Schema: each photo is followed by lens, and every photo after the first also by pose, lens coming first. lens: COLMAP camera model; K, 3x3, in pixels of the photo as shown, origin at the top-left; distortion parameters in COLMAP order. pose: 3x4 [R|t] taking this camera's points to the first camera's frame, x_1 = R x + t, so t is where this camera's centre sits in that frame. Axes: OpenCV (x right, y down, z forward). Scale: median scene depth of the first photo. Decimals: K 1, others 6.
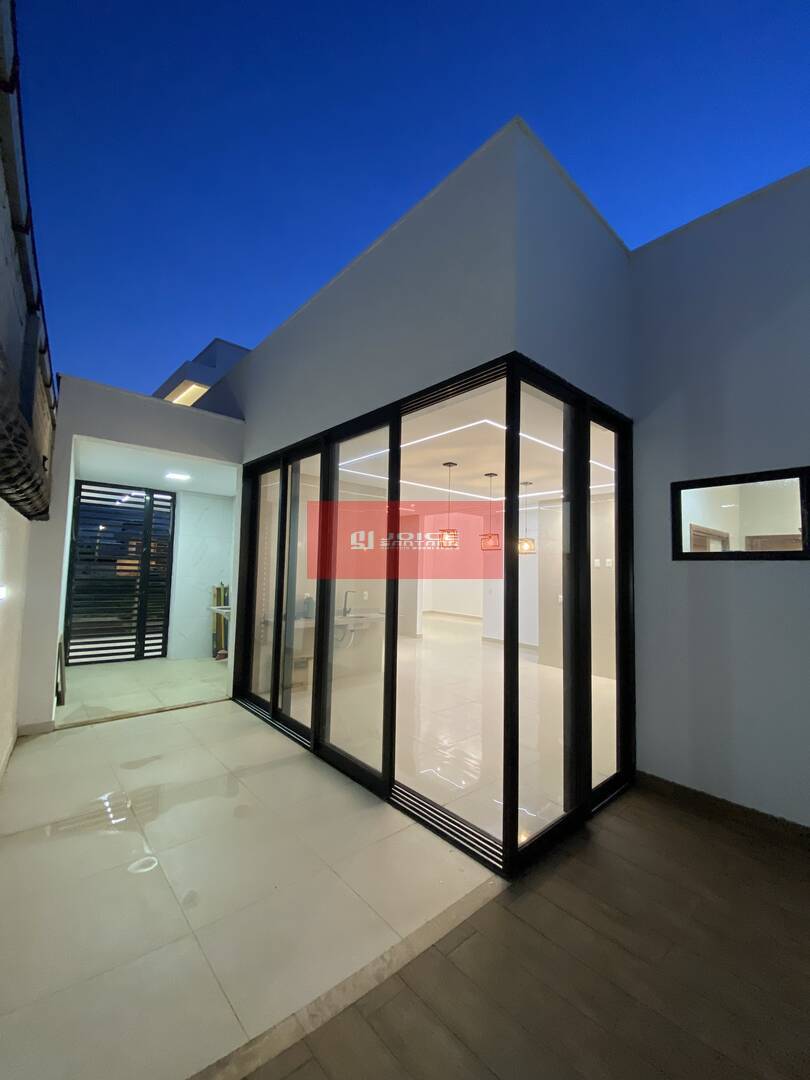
lens RADIAL K [[433.8, 0, 402.5], [0, 433.8, 539.2], [0, 0, 1]] dist [0.024919, -0.022349]
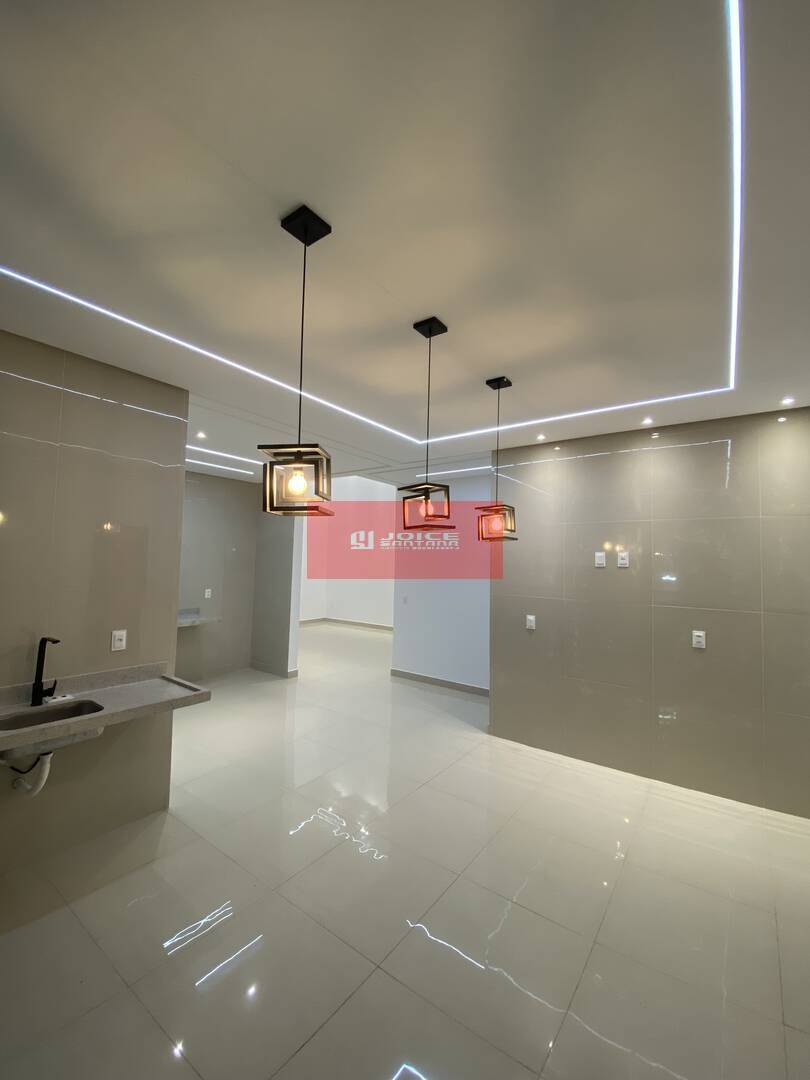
lens RADIAL K [[433.8, 0, 402.5], [0, 433.8, 539.2], [0, 0, 1]] dist [0.024919, -0.022349]
pose [[0.979401, 0.005129, 0.201860, 0.096575], [-0.010998, 0.999549, 0.027960, 0.017784], [-0.201626, -0.029604, 0.979015, 0.535258]]
